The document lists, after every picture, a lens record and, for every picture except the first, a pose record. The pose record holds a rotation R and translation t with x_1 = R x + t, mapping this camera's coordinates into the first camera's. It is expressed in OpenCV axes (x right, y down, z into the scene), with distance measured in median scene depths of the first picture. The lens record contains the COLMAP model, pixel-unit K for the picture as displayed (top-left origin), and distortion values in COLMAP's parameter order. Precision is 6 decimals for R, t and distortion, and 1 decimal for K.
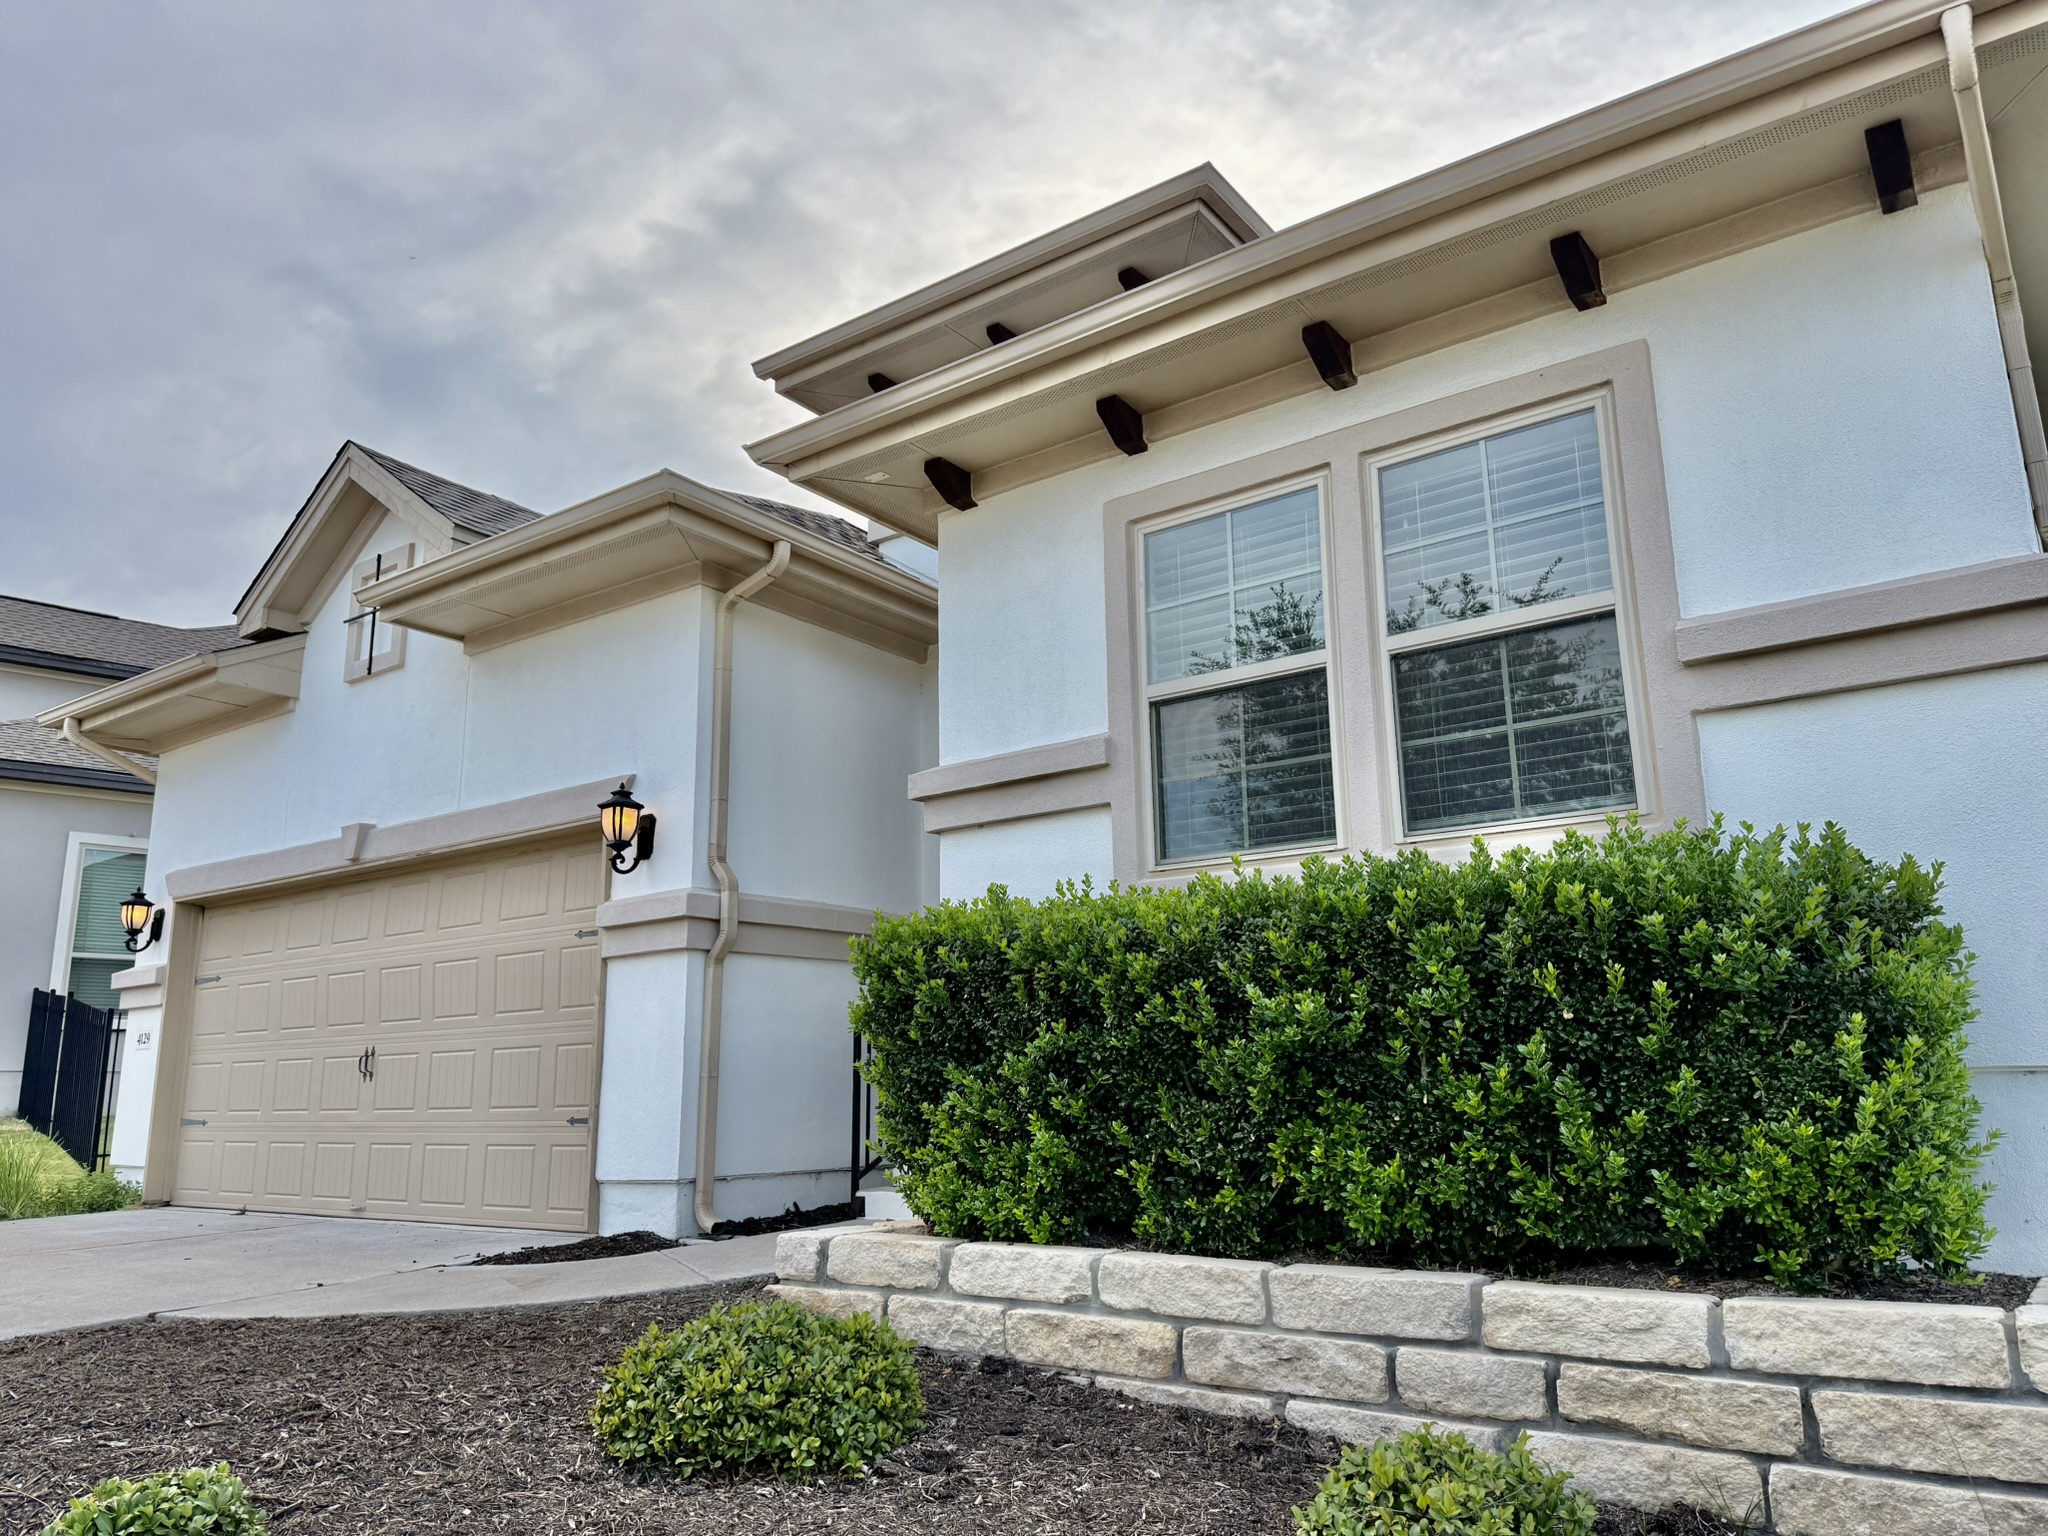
lens RADIAL K [[1443.9, 0, 1024.0], [0, 1443.9, 768.0], [0, 0, 1]] dist [0.096102, -0.147833]
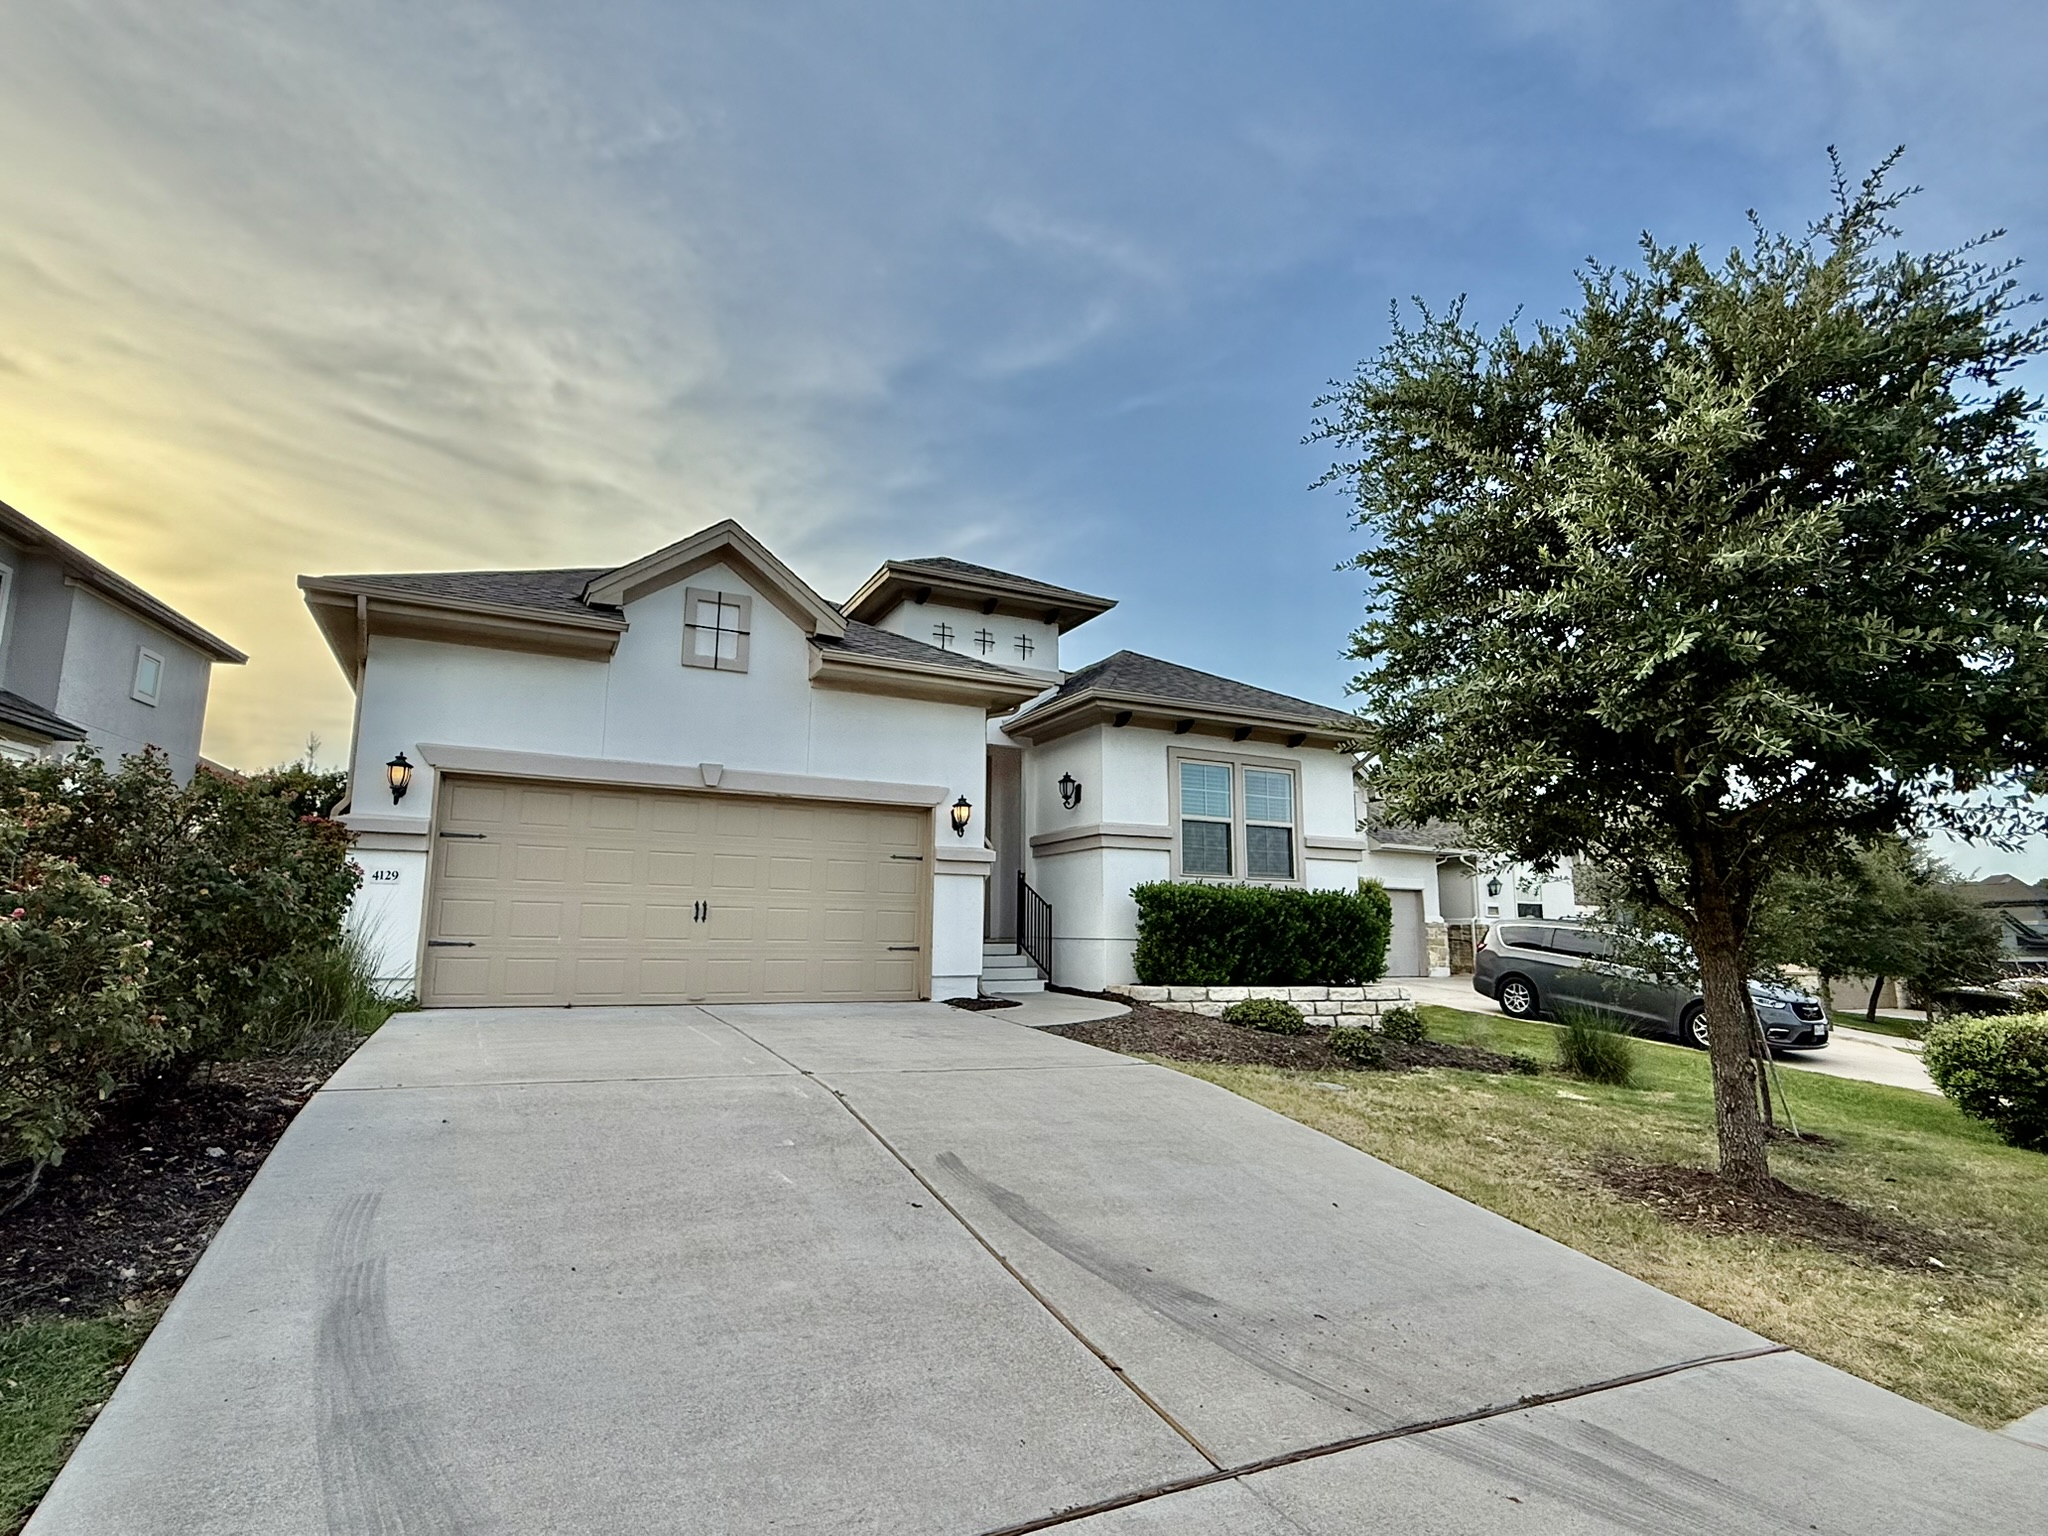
lens RADIAL K [[1023.1, 0, 1024.0], [0, 1023.1, 768.0], [0, 0, 1]] dist [0.001062, 0.000051]
pose [[0.450630, 0.171899, 0.876004, -2.474164], [-0.214160, 0.973447, -0.080853, 0.116751], [-0.866642, -0.151170, 0.475478, 0.327039]]
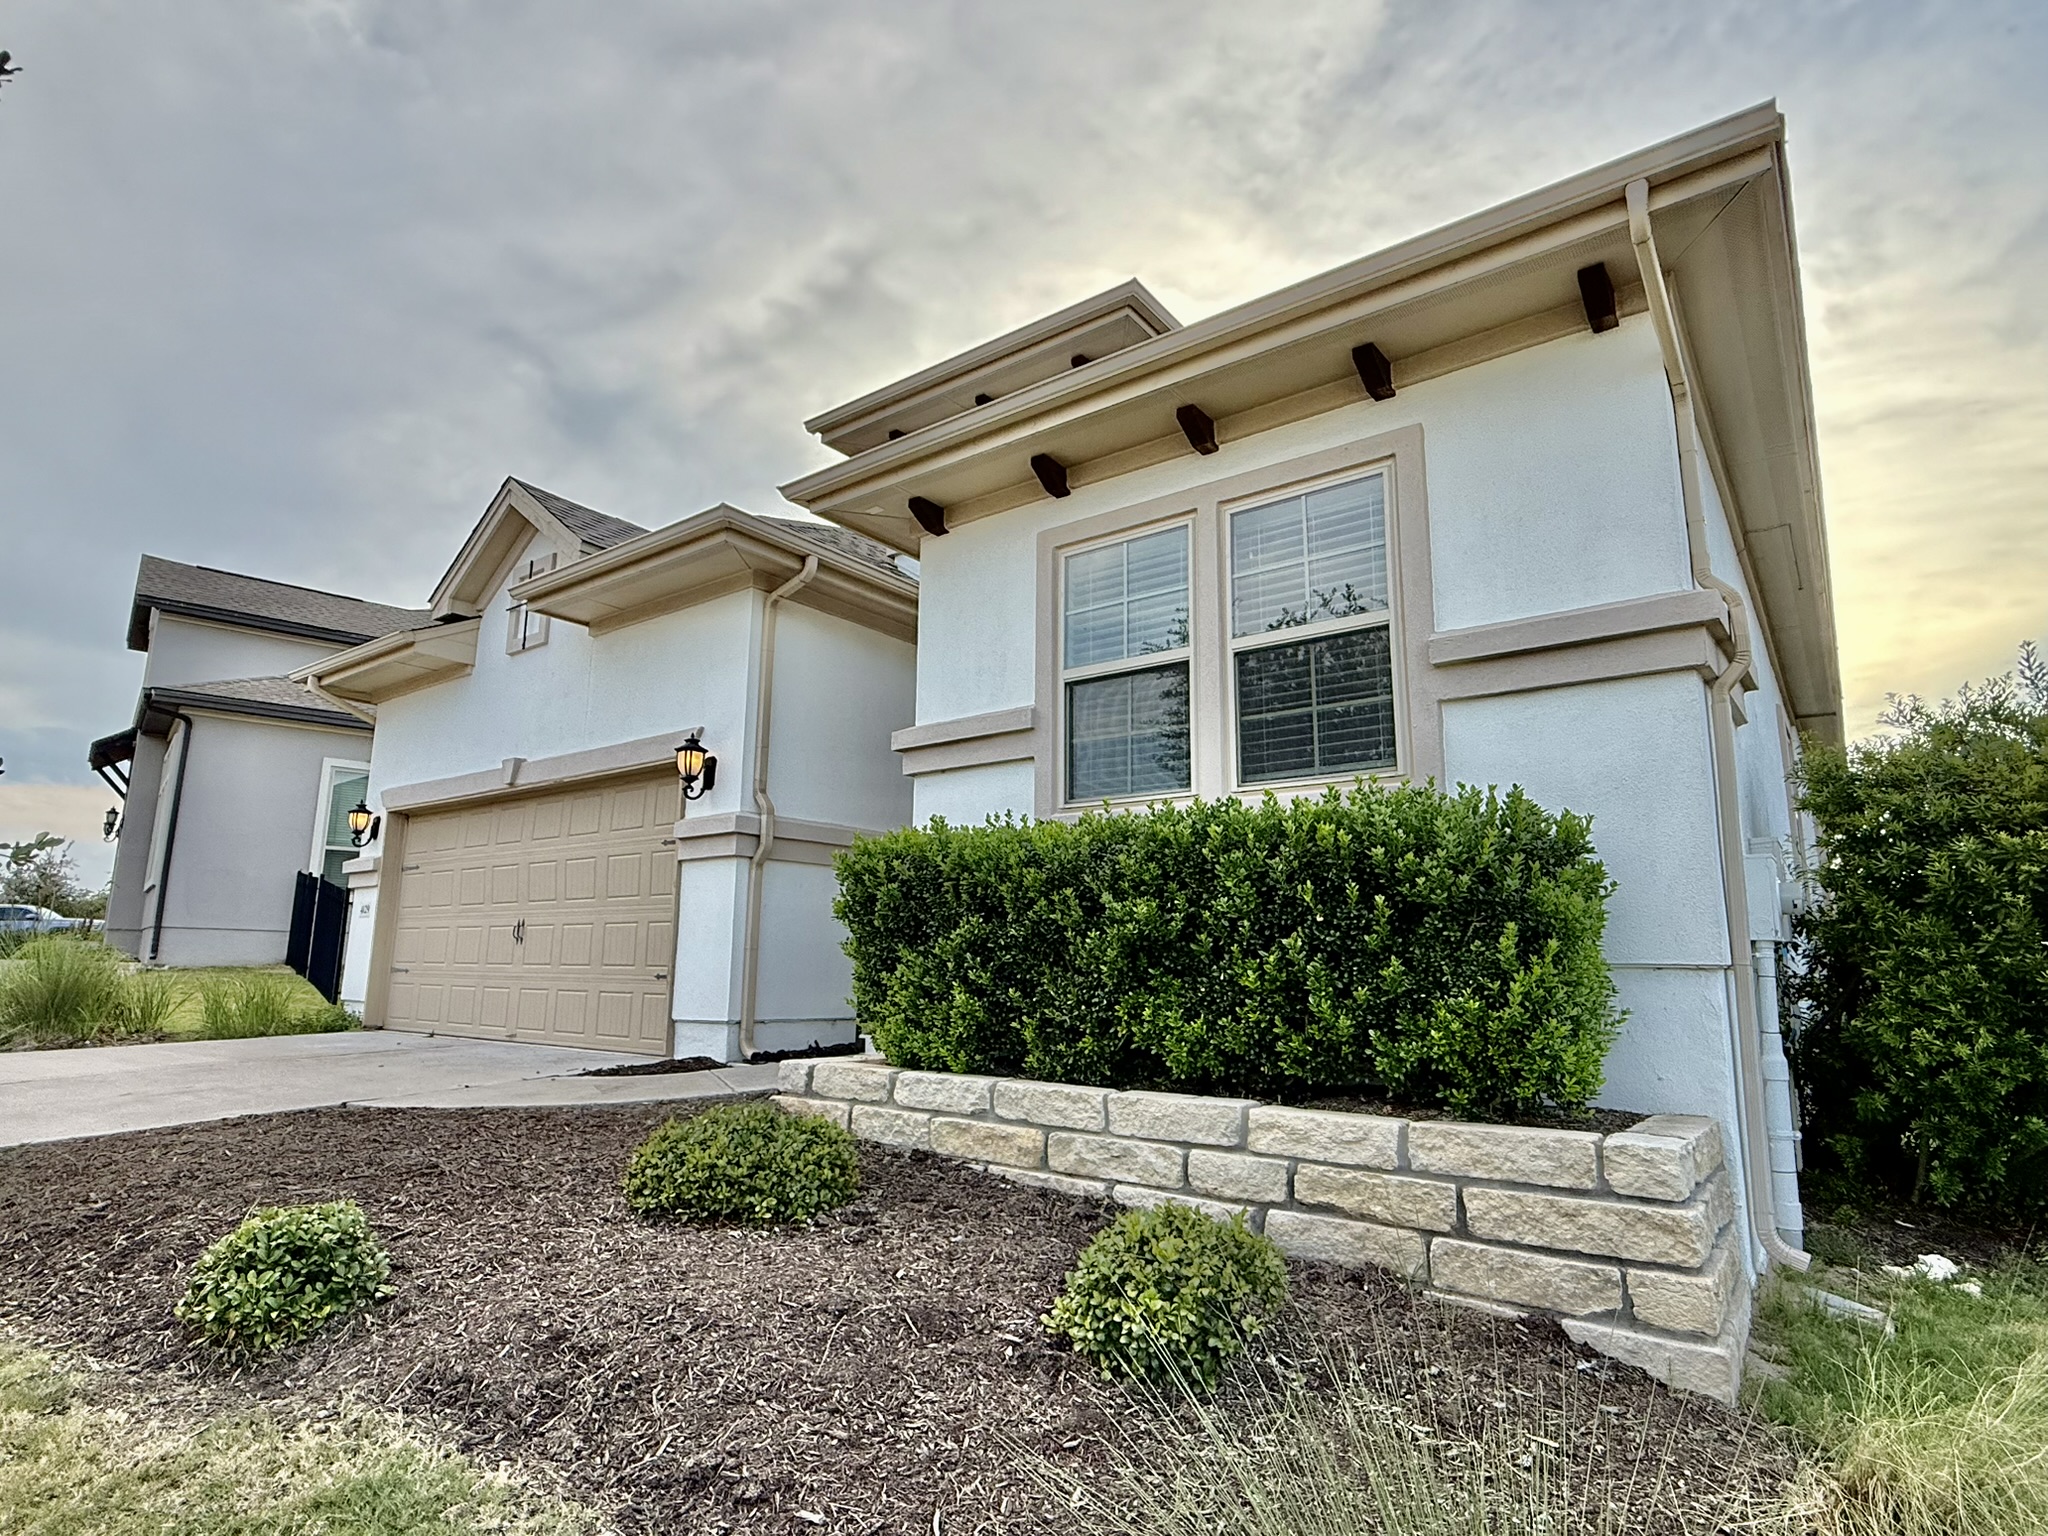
lens RADIAL K [[1107.0, 0, 1017.5], [0, 1107.0, 761.8], [0, 0, 1]] dist [0.014078, -0.032469]
pose [[0.999385, 0.020340, -0.028557, 0.091154], [-0.019268, 0.999118, 0.037318, -0.011868], [0.029291, -0.036745, 0.998895, -0.047720]]
